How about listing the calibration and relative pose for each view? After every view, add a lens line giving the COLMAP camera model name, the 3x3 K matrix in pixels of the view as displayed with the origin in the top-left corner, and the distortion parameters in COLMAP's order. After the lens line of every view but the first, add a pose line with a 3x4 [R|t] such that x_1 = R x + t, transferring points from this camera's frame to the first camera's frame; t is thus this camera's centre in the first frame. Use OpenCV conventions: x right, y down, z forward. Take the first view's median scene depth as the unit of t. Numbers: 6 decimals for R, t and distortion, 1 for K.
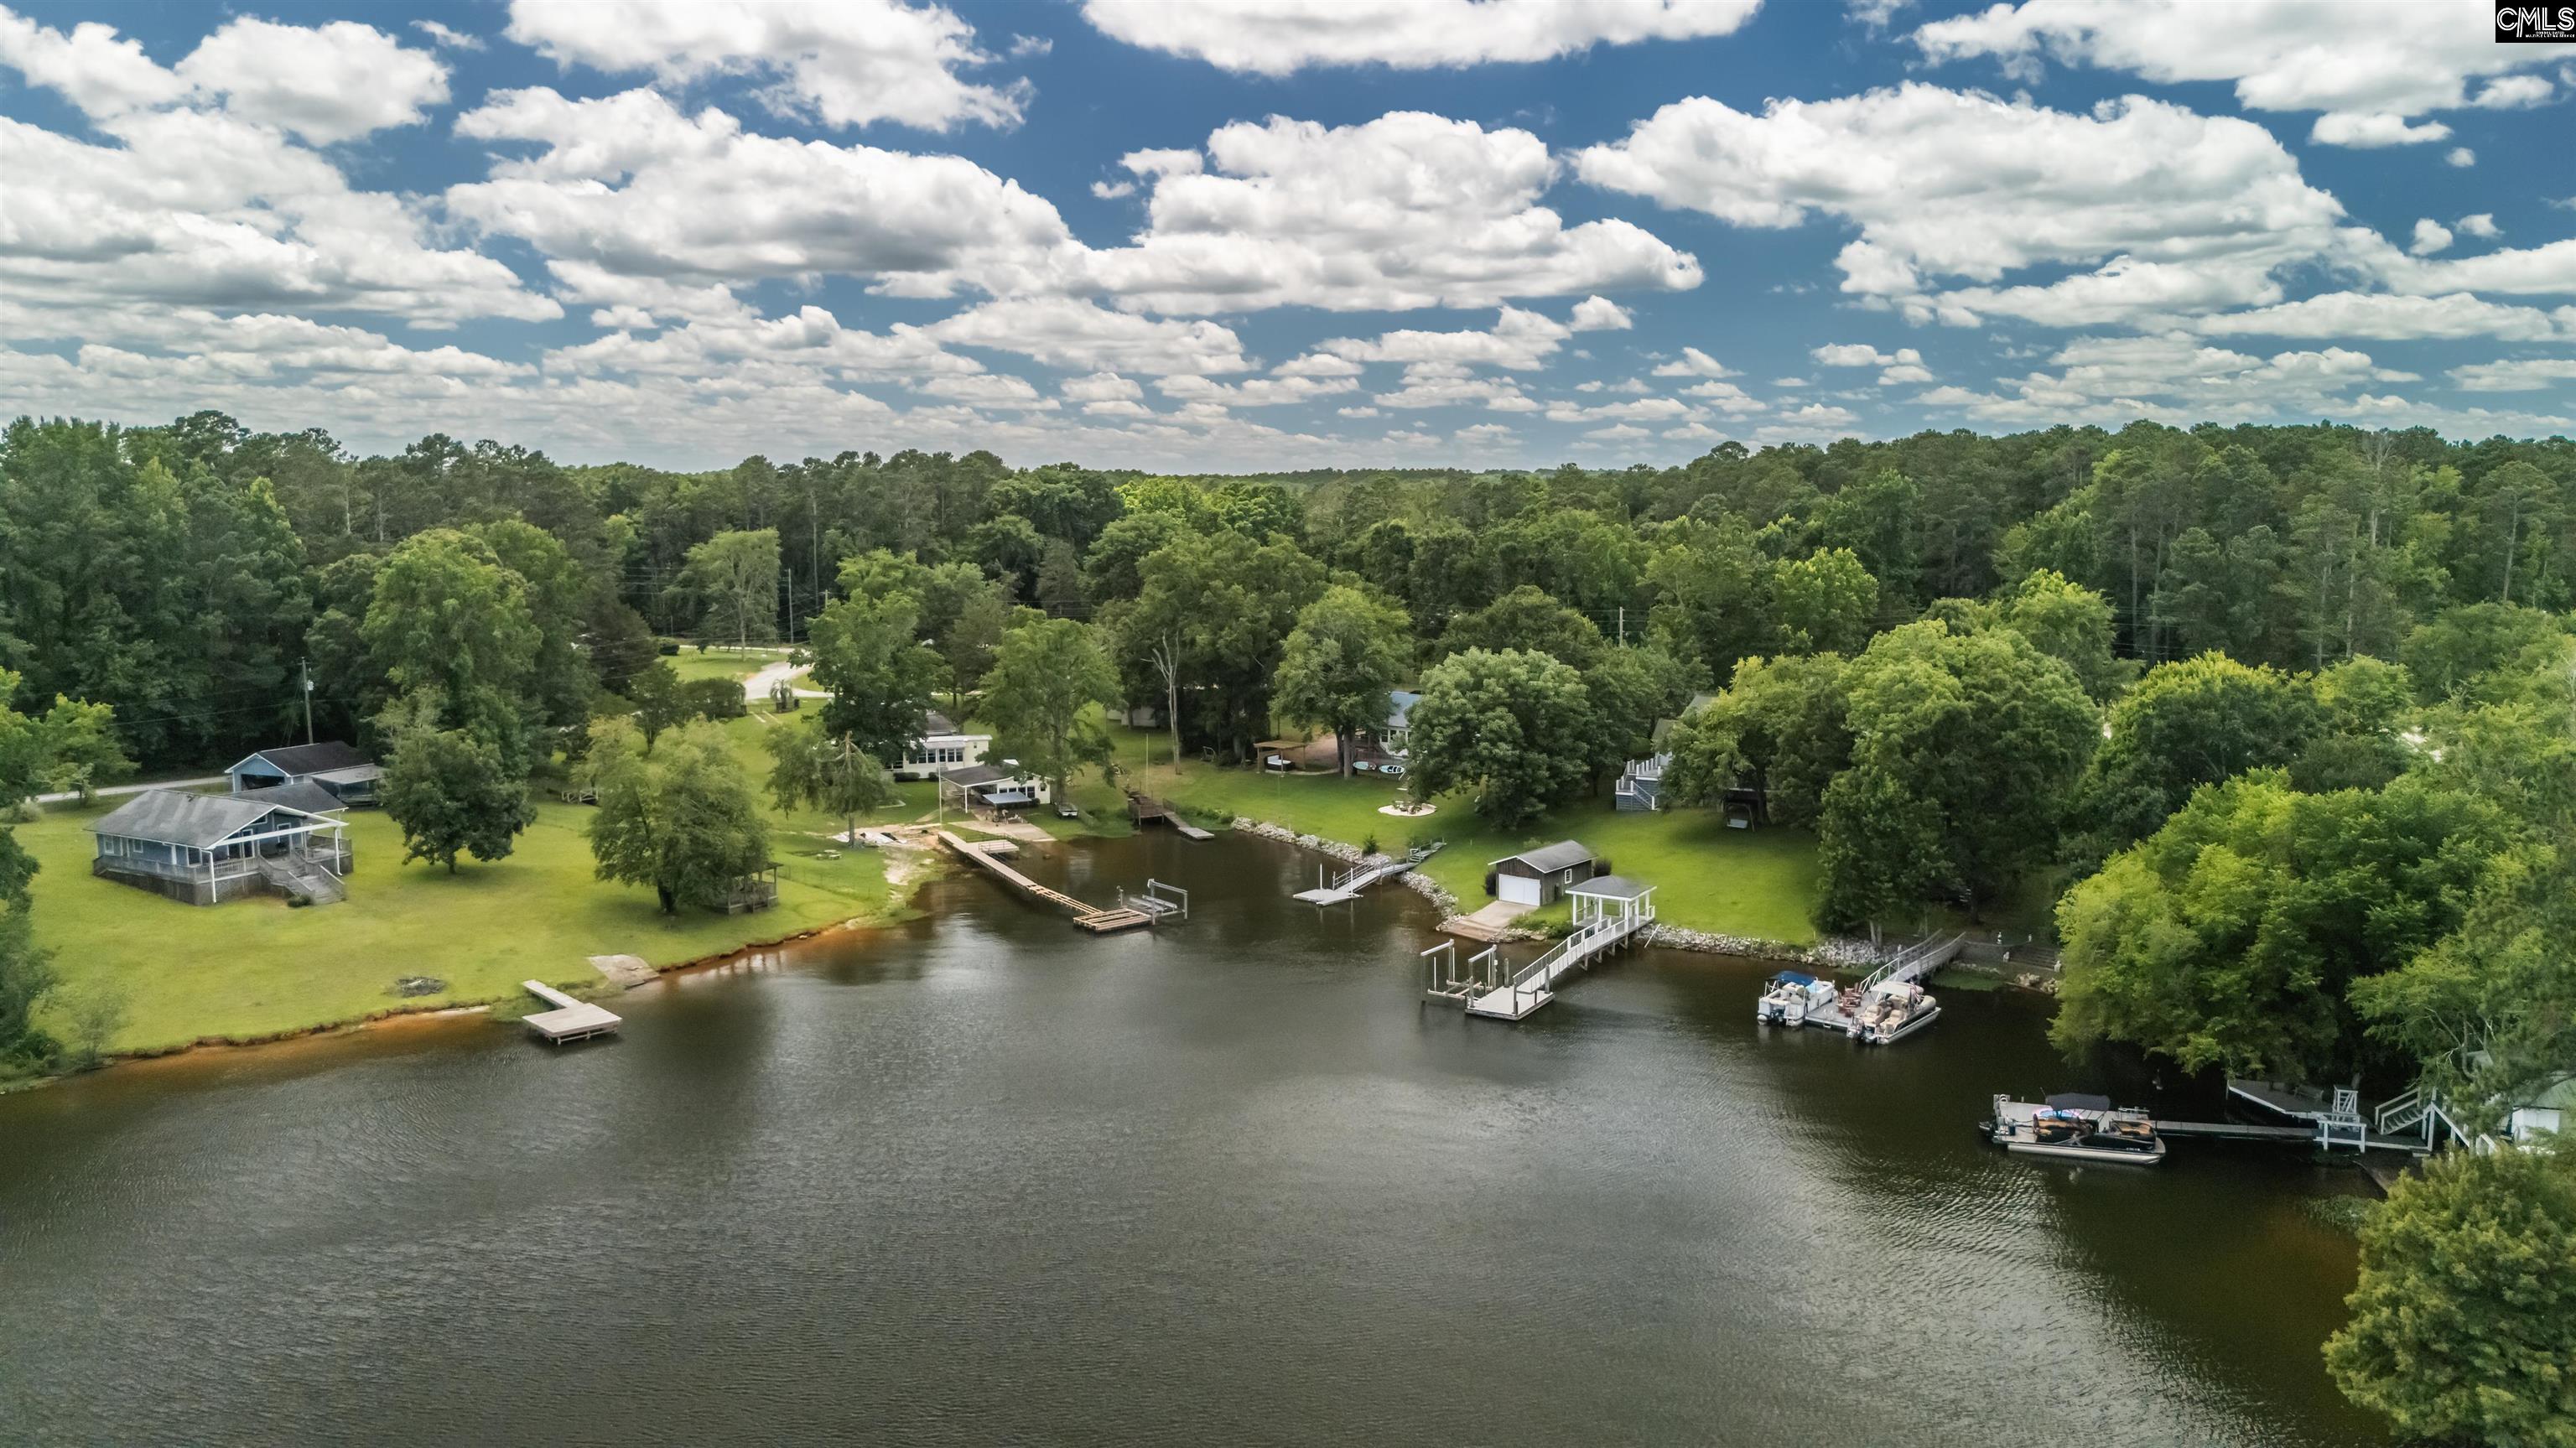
lens RADIAL K [[1898.3, 0, 1298.0], [0, 1898.3, 729.0], [0, 0, 1]] dist [0.065560, -0.056757]
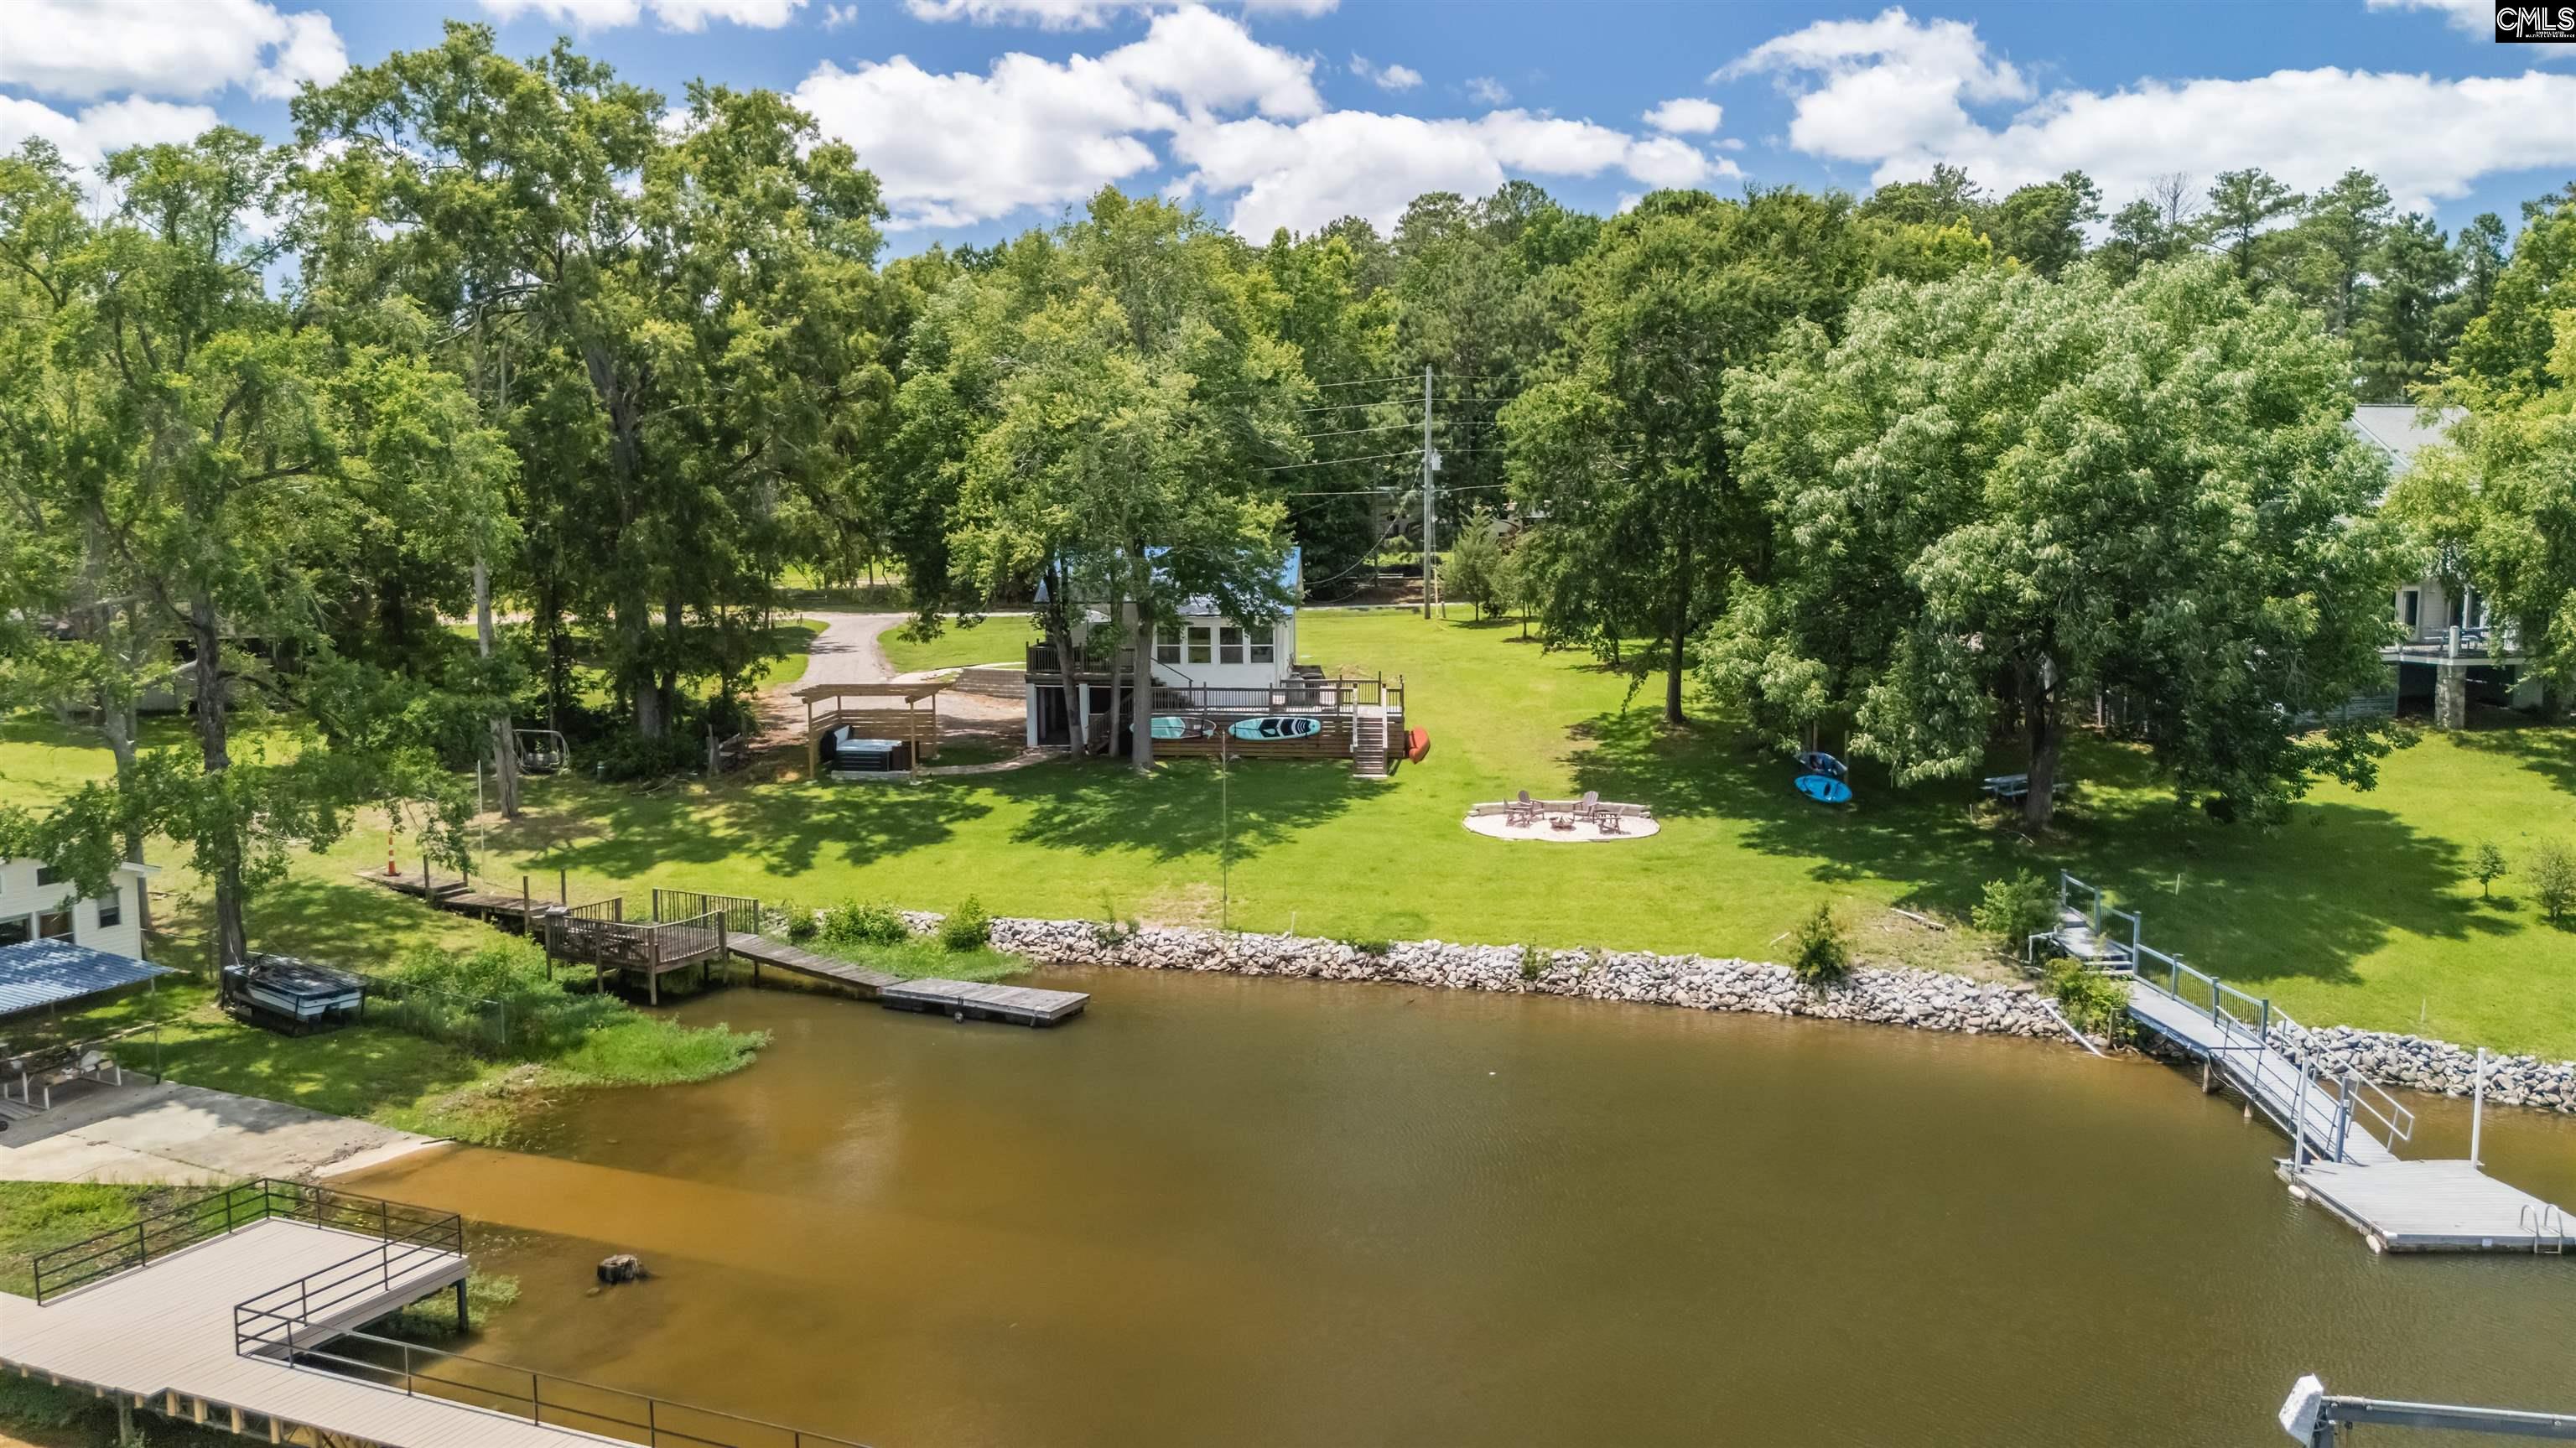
lens RADIAL K [[1898.3, 0, 1306.9], [0, 1898.3, 741.8], [0, 0, 1]] dist [0.065560, -0.056757]
pose [[0.763877, -0.073714, 0.641139, -0.190204], [0.082010, 0.996489, 0.016860, 0.020038], [-0.640130, 0.039701, 0.767240, 0.802677]]
